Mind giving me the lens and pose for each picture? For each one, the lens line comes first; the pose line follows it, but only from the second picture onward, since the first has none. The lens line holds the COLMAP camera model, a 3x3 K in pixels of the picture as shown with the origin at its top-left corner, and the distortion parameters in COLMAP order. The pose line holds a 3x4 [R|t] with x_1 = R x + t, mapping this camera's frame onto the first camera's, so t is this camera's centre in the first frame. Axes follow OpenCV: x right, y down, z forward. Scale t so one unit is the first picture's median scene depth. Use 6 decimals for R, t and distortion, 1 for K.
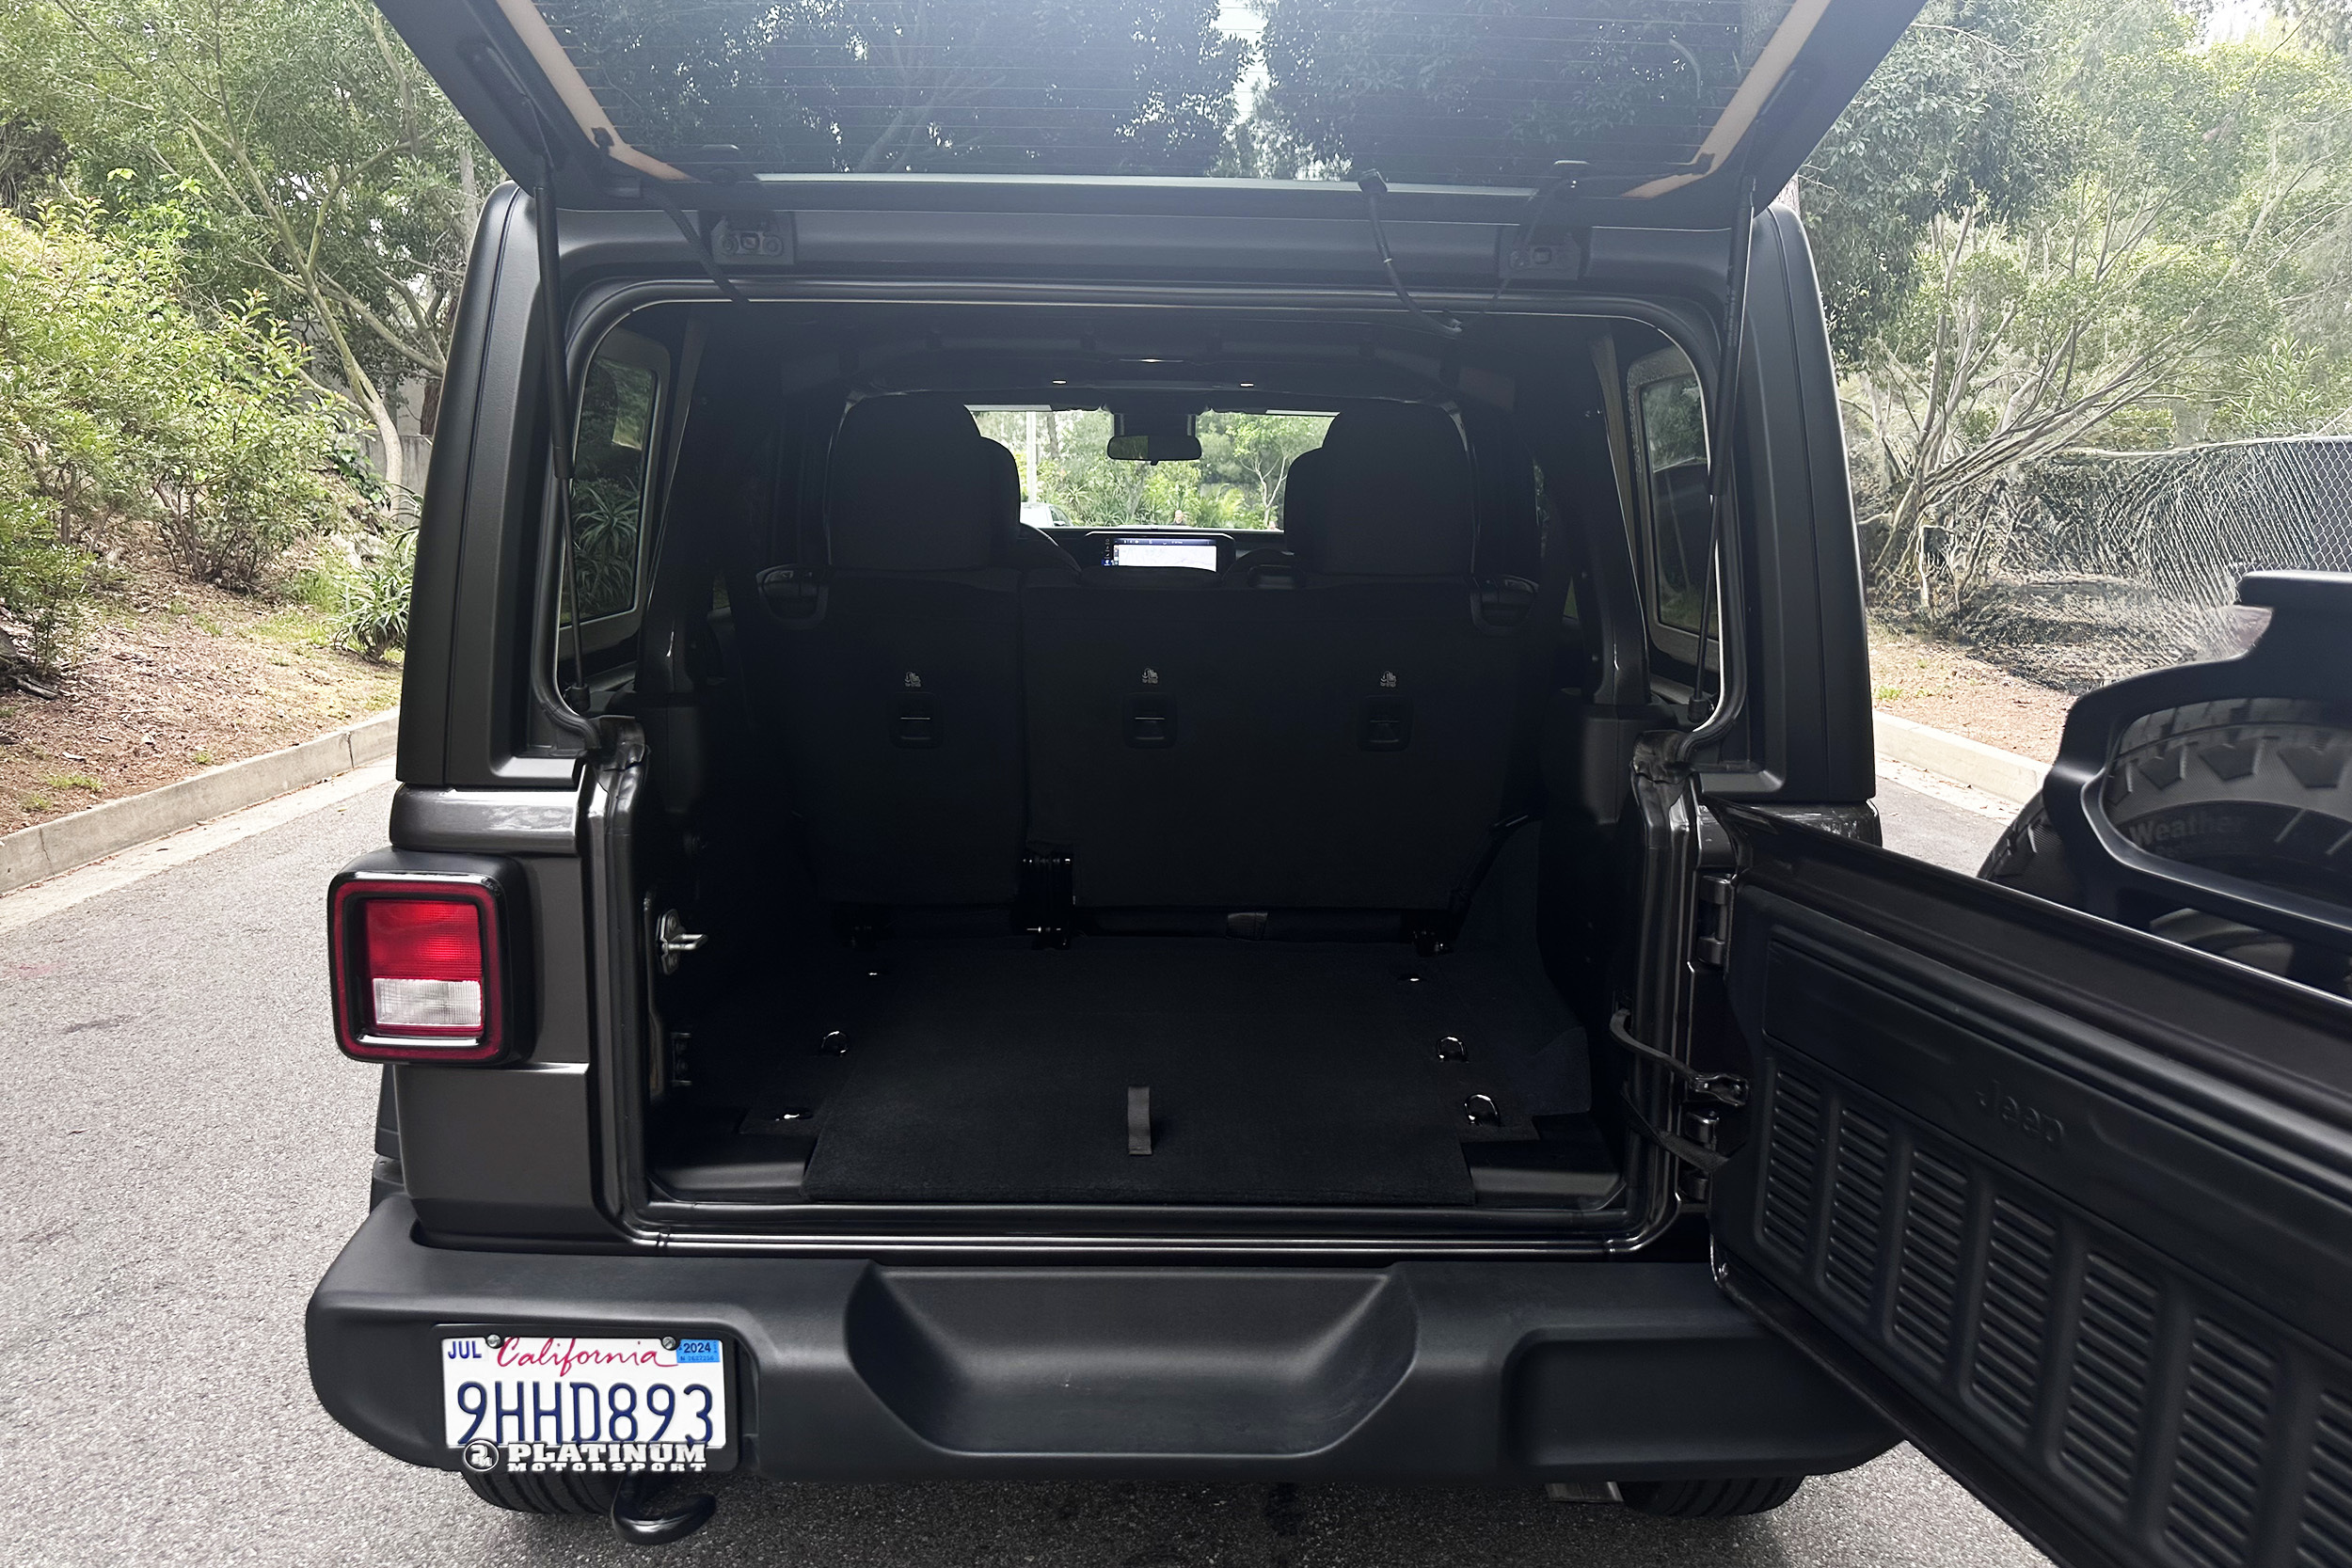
lens RADIAL K [[1647.3, 0, 1177.2], [0, 1647.3, 781.4], [0, 0, 1]] dist [0.052637, -0.080420]
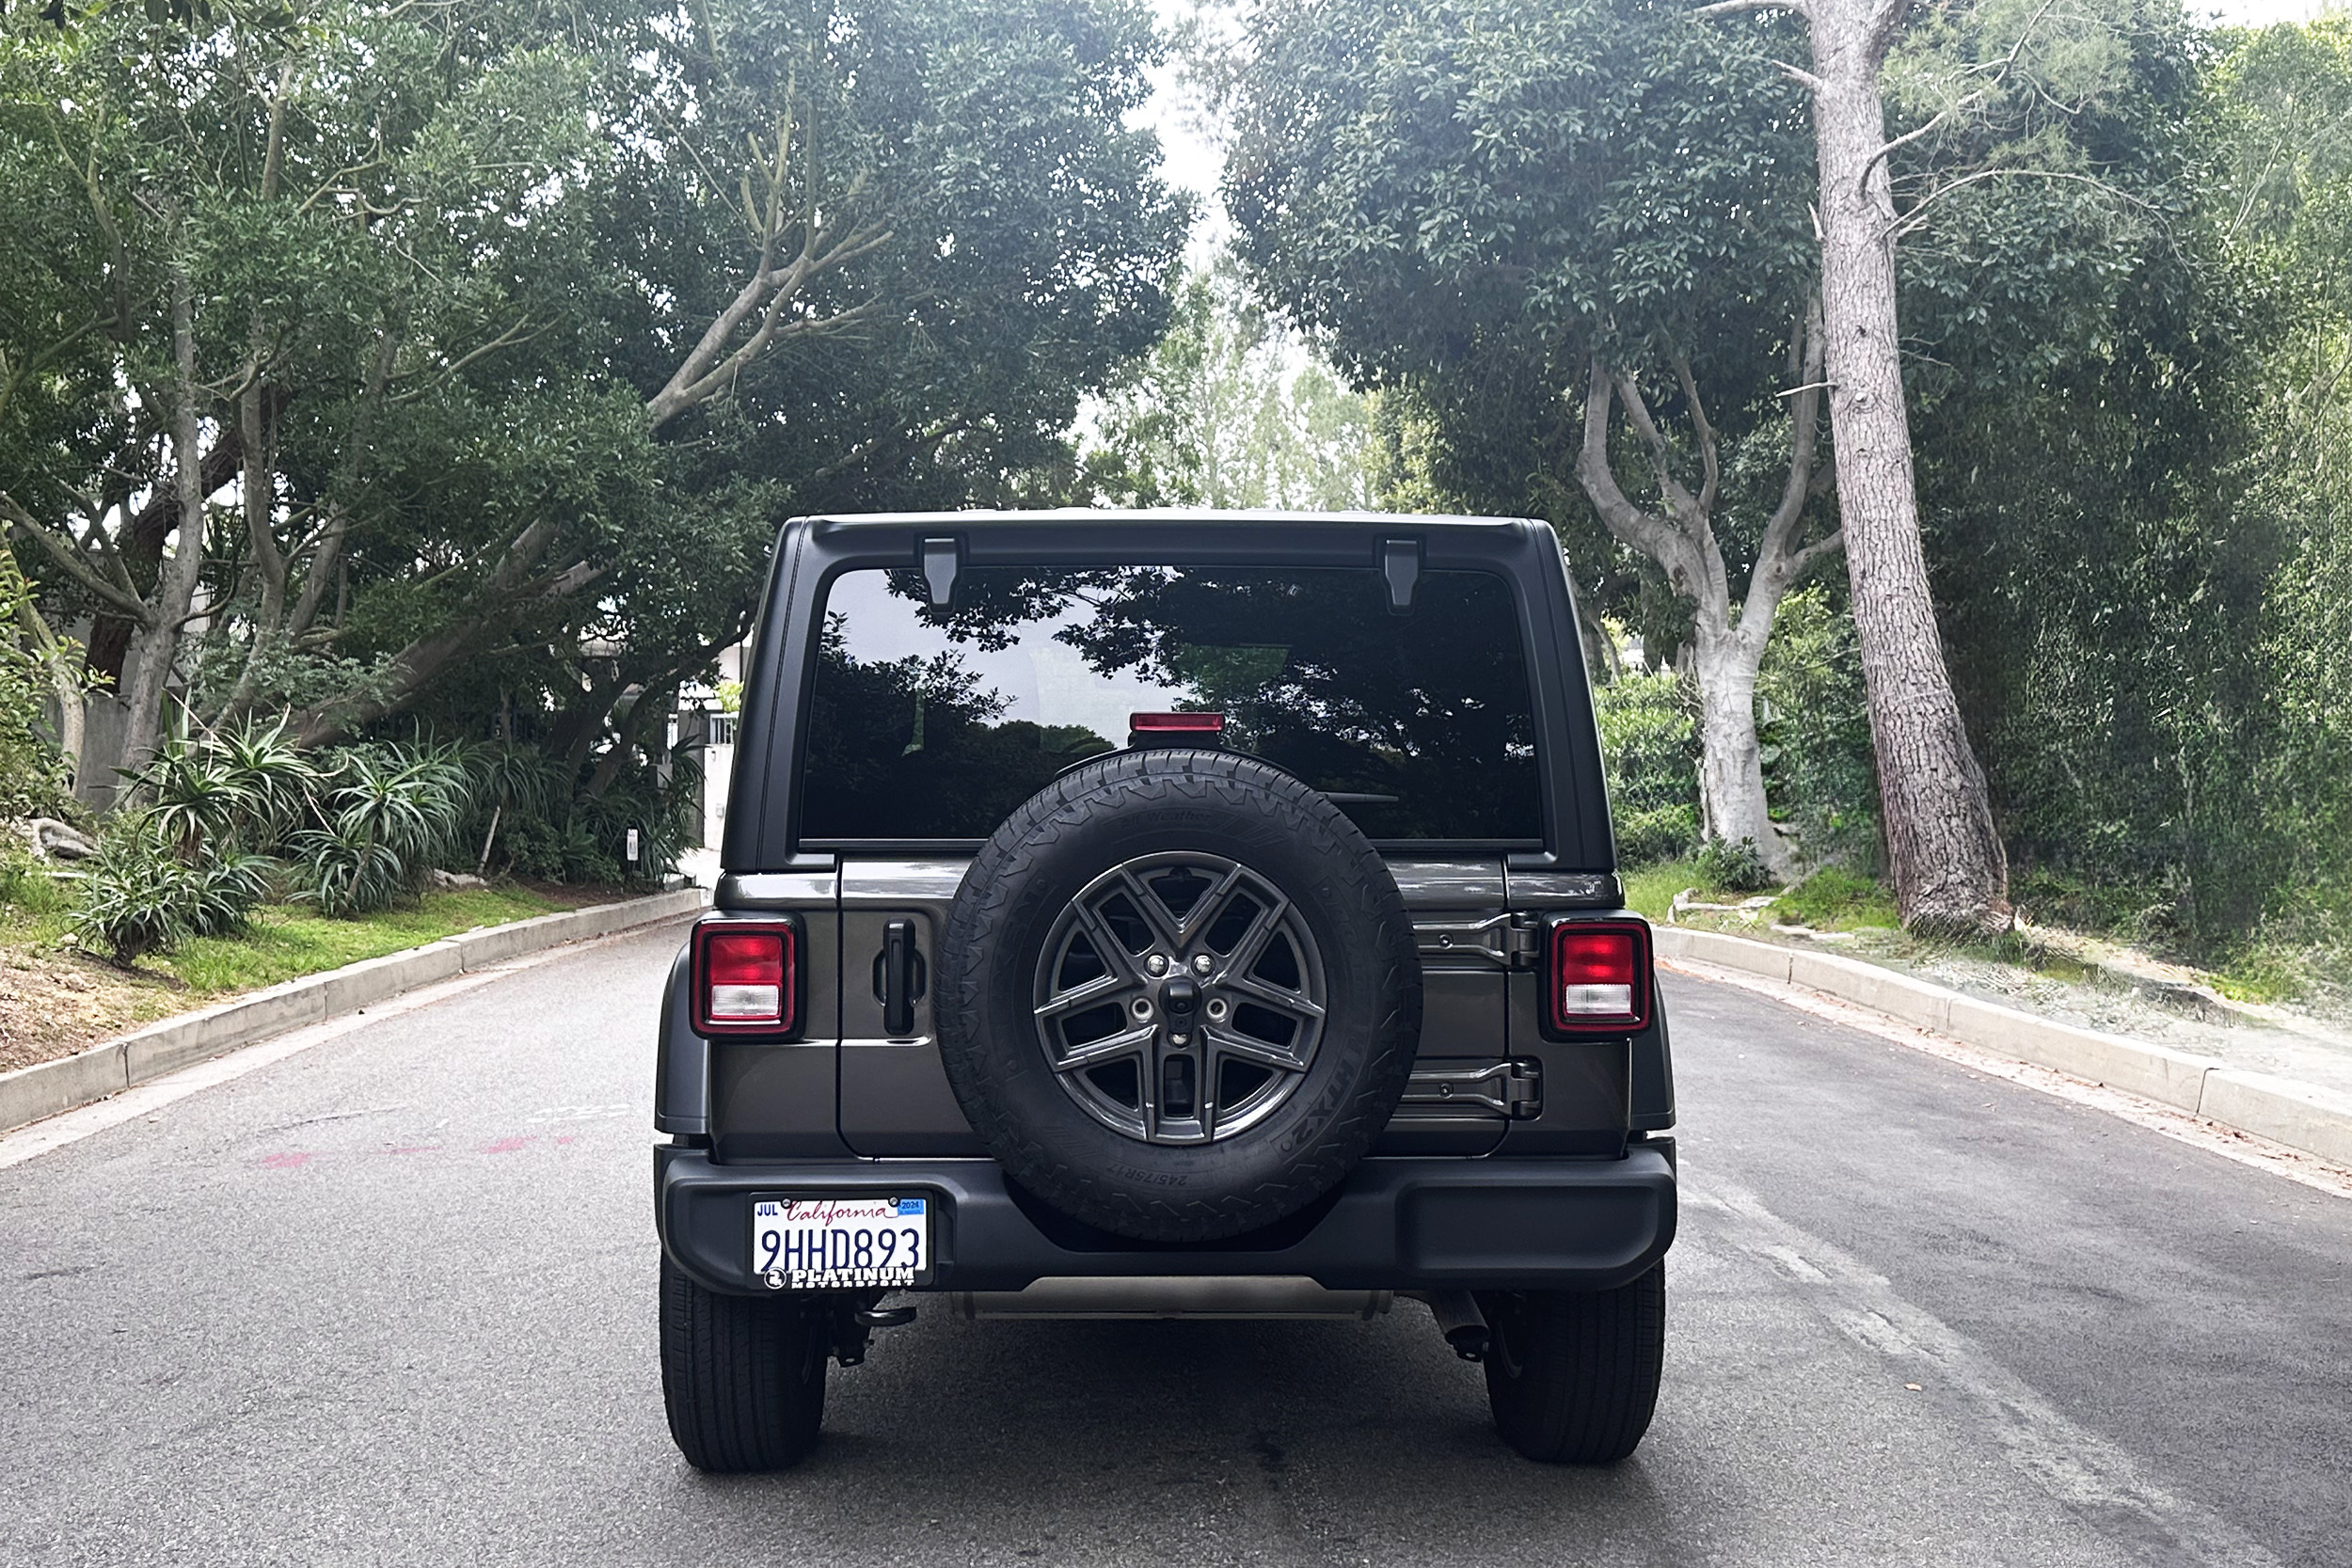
lens RADIAL K [[2595.0, 0, 1166.1], [0, 2595.0, 772.2], [0, 0, 1]] dist [0.079445, 0.000000]
pose [[0.999579, -0.011937, 0.026443, -0.097855], [0.016320, 0.984902, -0.172341, 0.363441], [-0.023987, 0.172700, 0.984682, -1.604417]]
